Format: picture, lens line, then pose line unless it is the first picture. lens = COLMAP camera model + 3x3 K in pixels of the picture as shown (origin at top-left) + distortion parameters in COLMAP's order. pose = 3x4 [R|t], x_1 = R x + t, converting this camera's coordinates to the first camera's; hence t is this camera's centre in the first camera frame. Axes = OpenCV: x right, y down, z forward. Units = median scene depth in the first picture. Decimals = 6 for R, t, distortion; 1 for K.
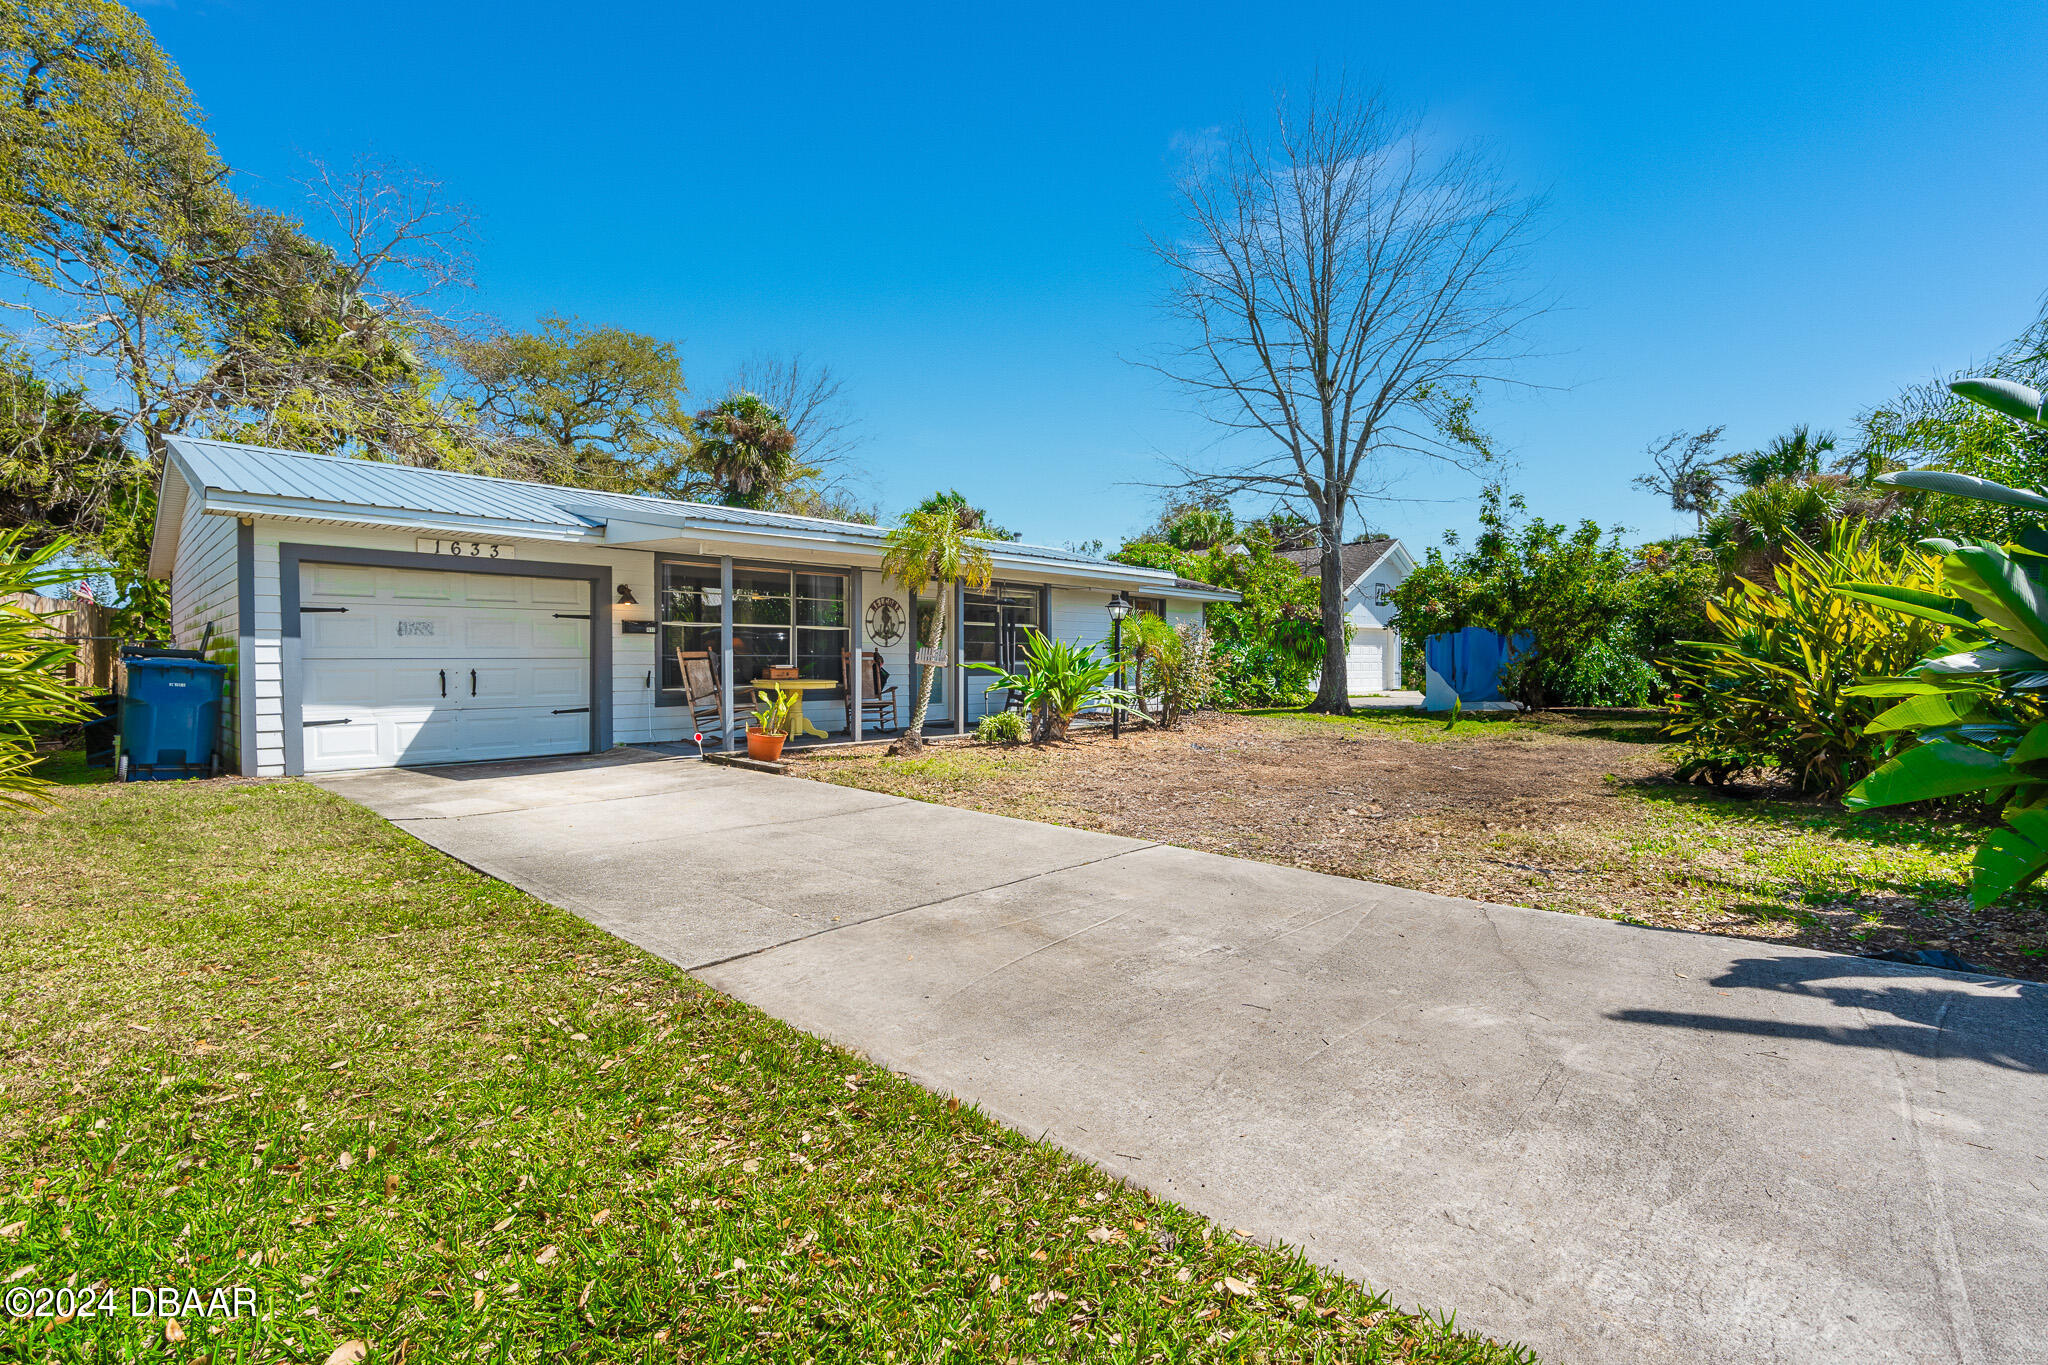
lens RADIAL K [[941.8, 0, 1021.6], [0, 941.8, 682.9], [0, 0, 1]] dist [-0.005506, -0.000262]
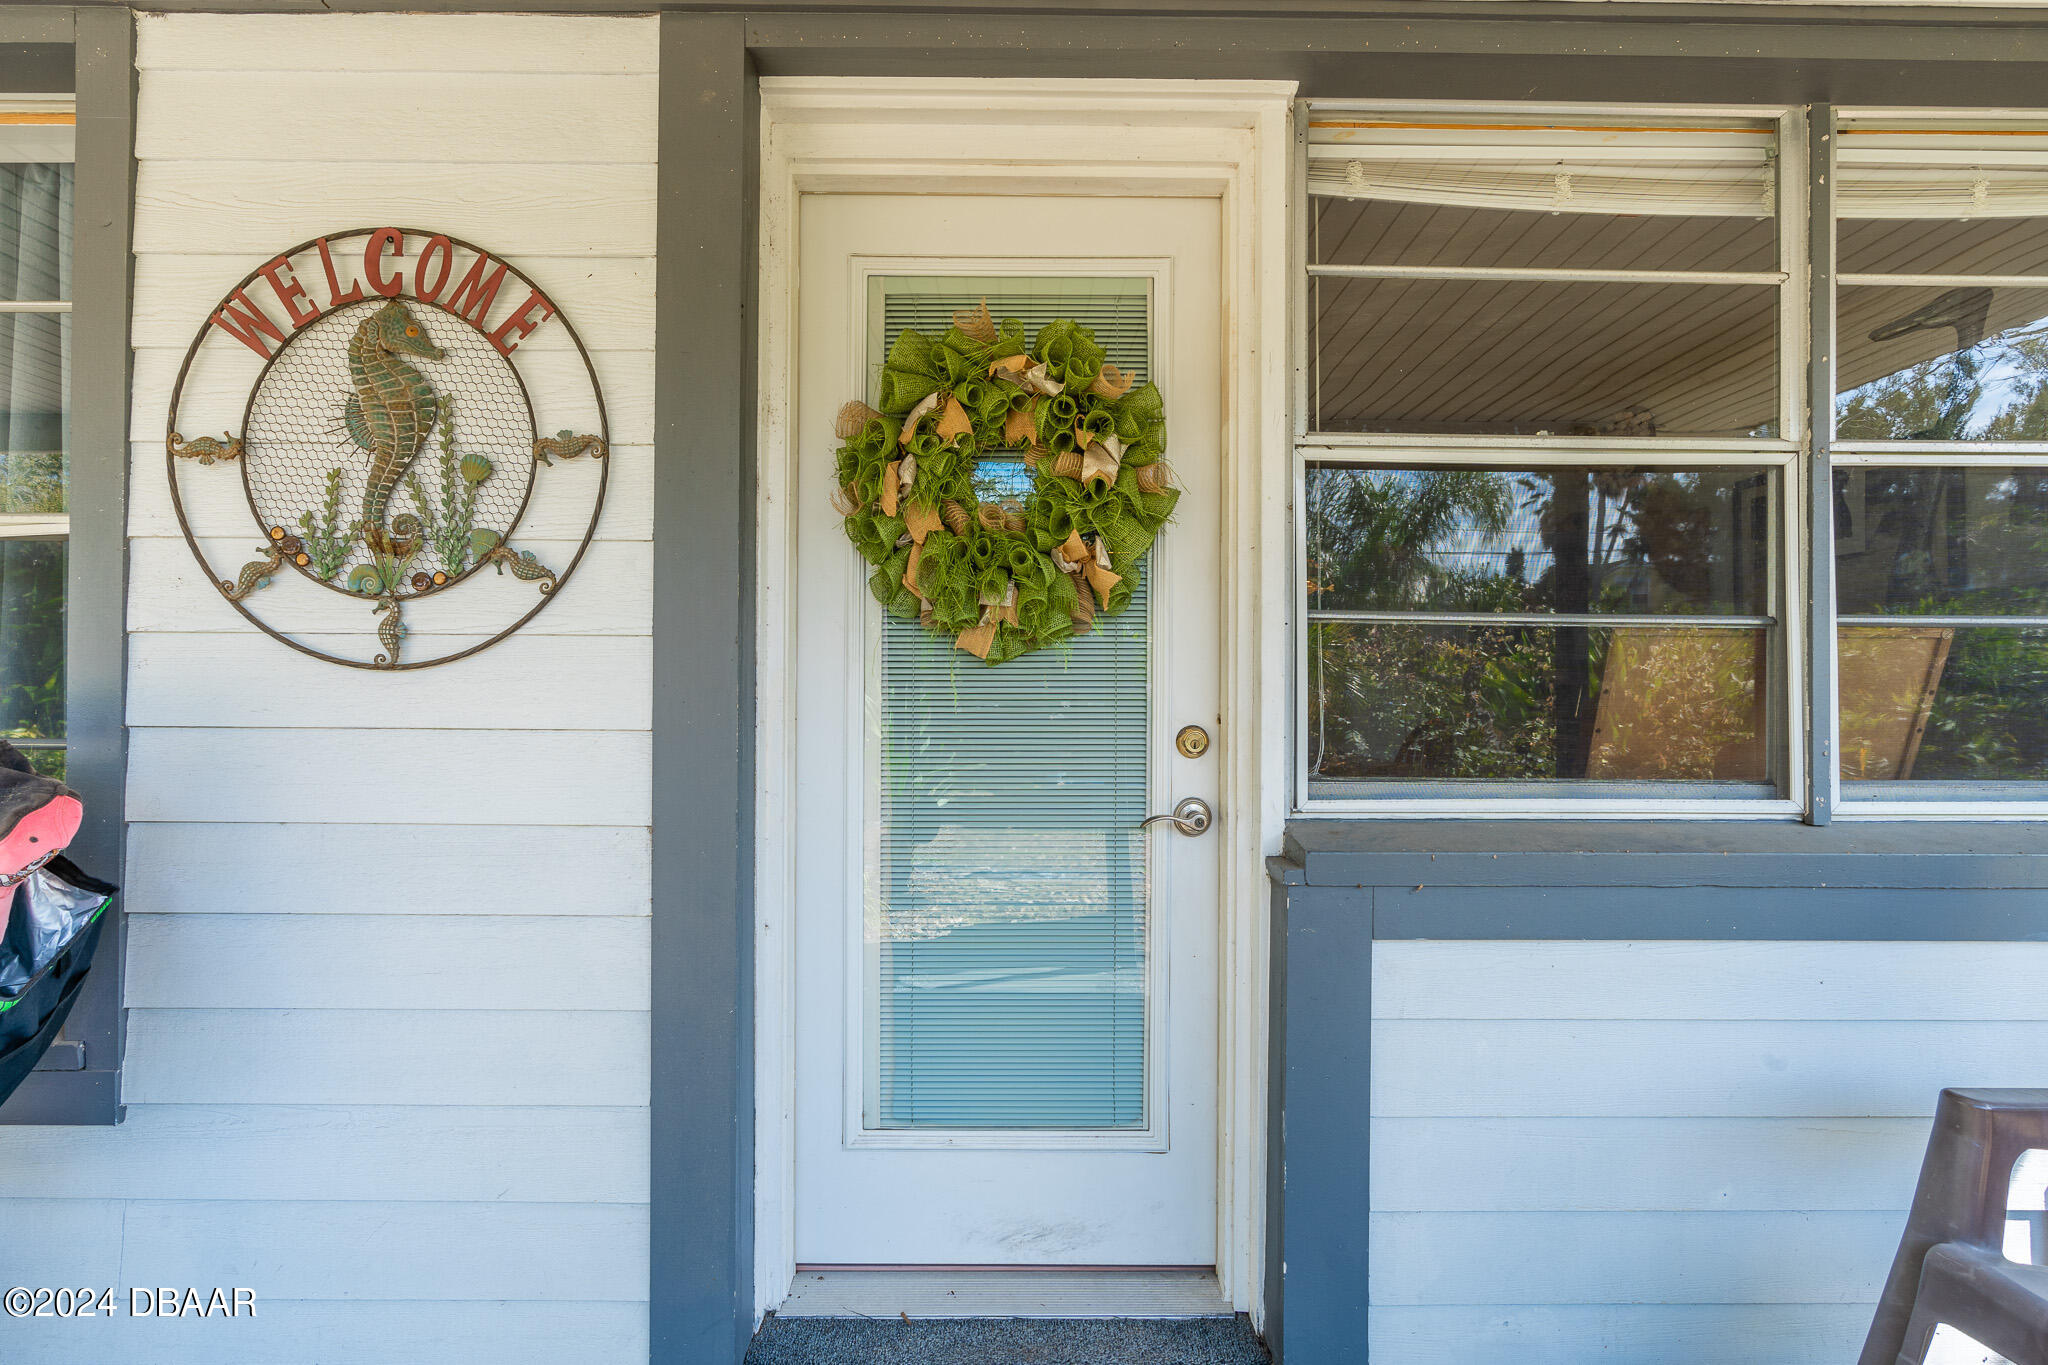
lens RADIAL K [[941.8, 0, 1023.3], [0, 941.8, 680.8], [0, 0, 1]] dist [-0.005506, -0.000262]
pose [[0.717665, -0.004285, -0.696375, -0.015368], [-0.013160, 0.999719, -0.019714, -0.047843], [0.696264, 0.023313, 0.717407, 1.309129]]
